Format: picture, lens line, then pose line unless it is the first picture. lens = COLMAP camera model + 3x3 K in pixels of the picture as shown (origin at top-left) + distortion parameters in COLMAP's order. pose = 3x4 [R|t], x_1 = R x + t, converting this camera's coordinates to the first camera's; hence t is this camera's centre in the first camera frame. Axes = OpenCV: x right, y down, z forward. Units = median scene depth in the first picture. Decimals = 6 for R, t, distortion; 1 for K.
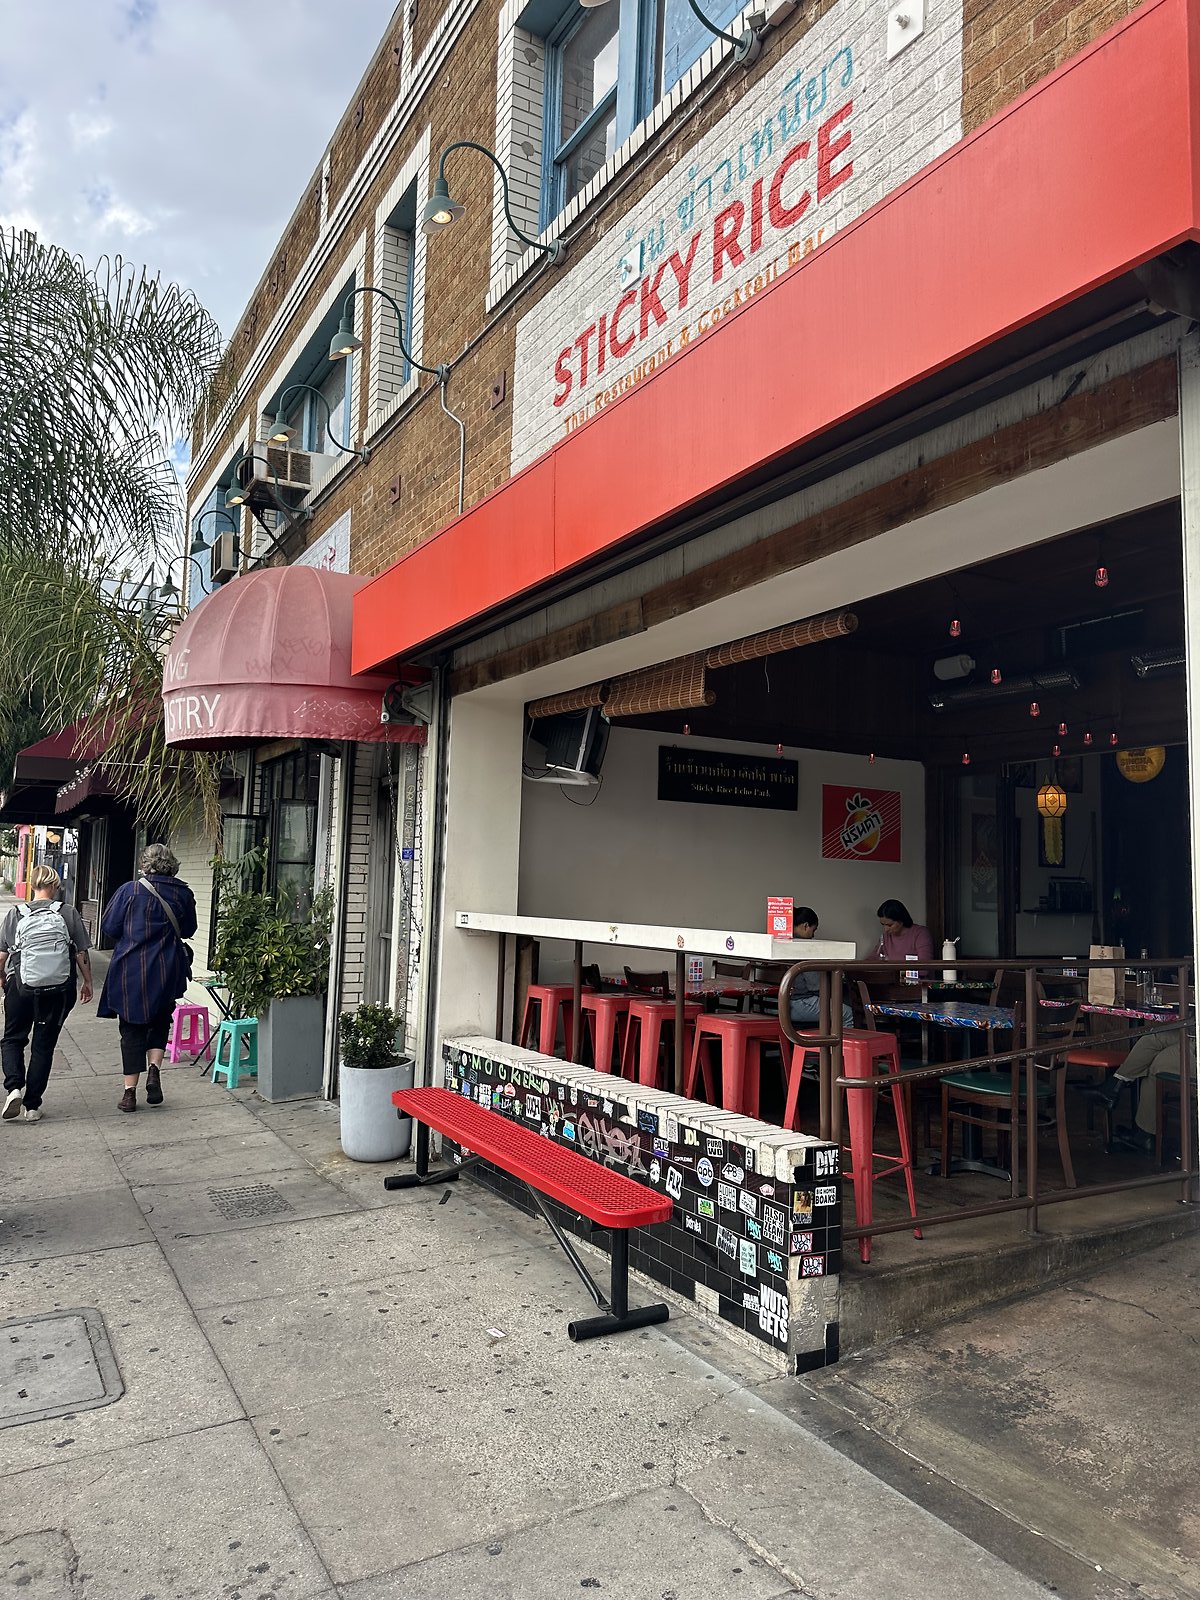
lens RADIAL K [[1130.5, 0, 599.6], [0, 1130.5, 802.0], [0, 0, 1]] dist [0.058107, -0.066521]
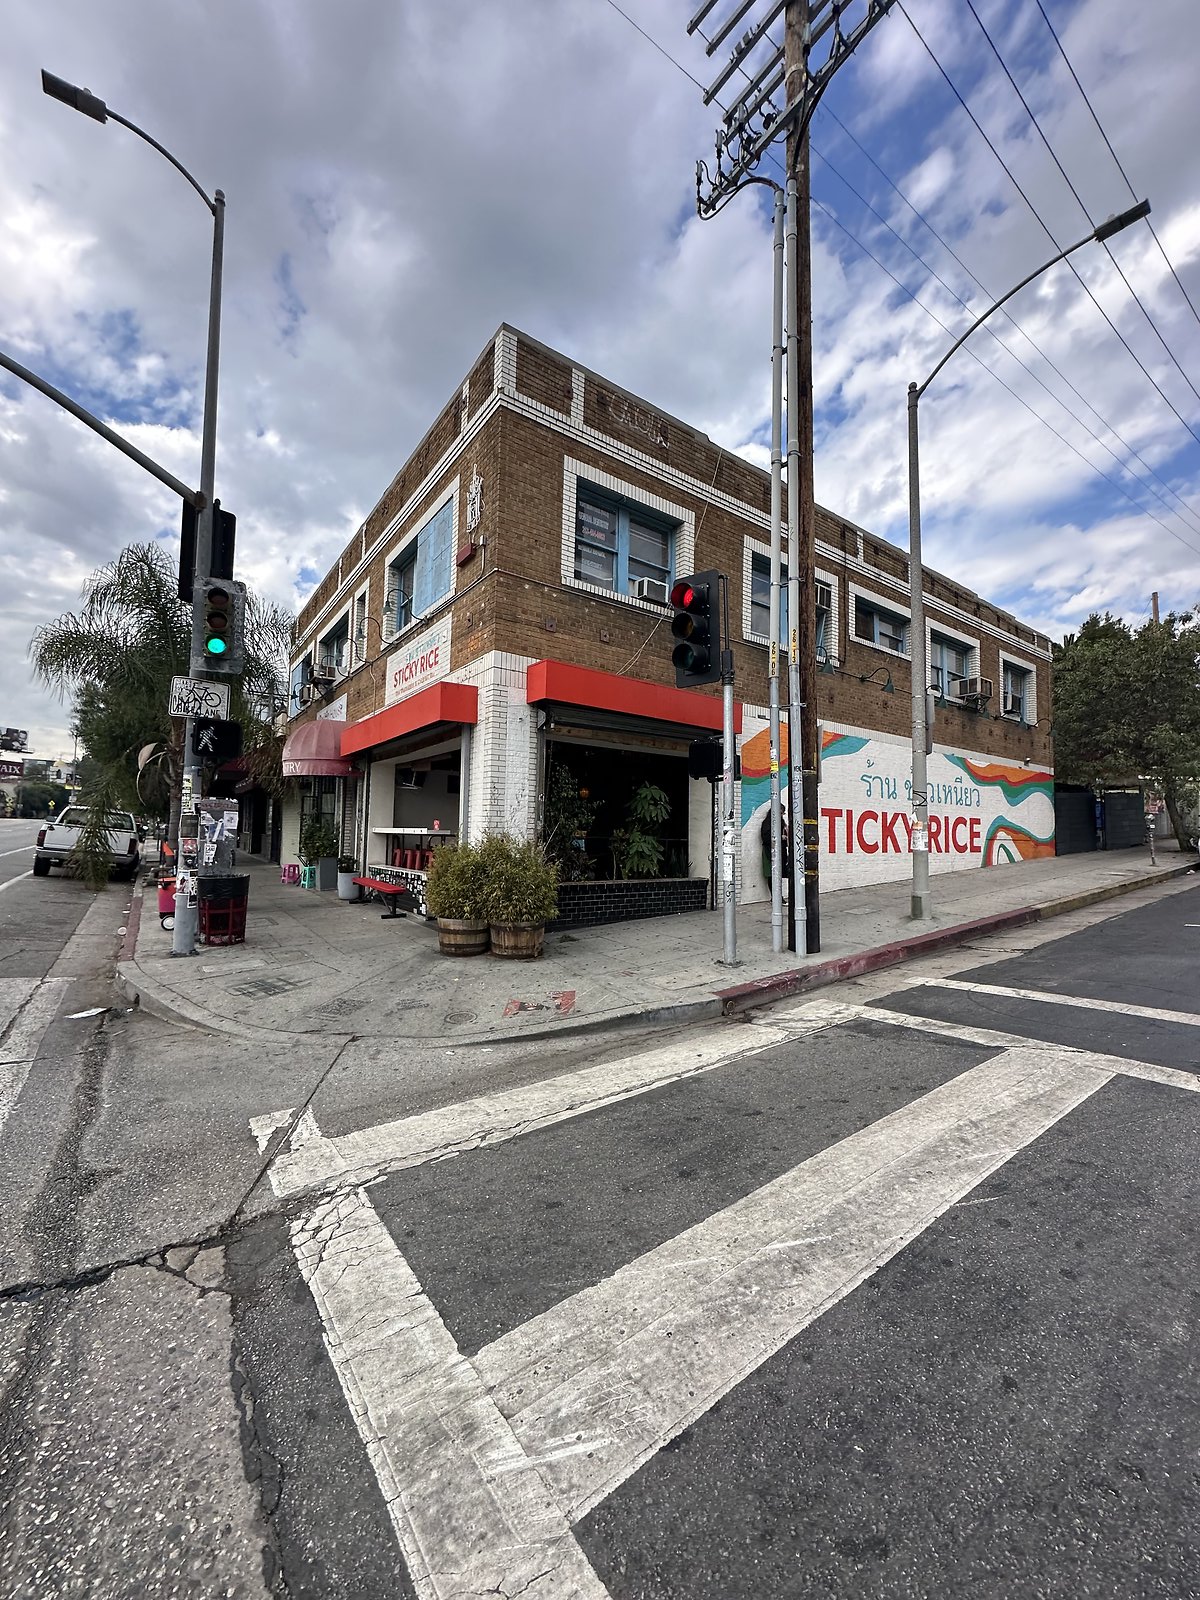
lens RADIAL K [[646.0, 0, 605.8], [0, 646.0, 796.3], [0, 0, 1]] dist [-0.004040, -0.000494]
pose [[0.994427, -0.002201, 0.105407, 0.349733], [-0.000528, 0.999666, 0.025856, -0.044751], [-0.105429, -0.025767, 0.994093, -0.953113]]
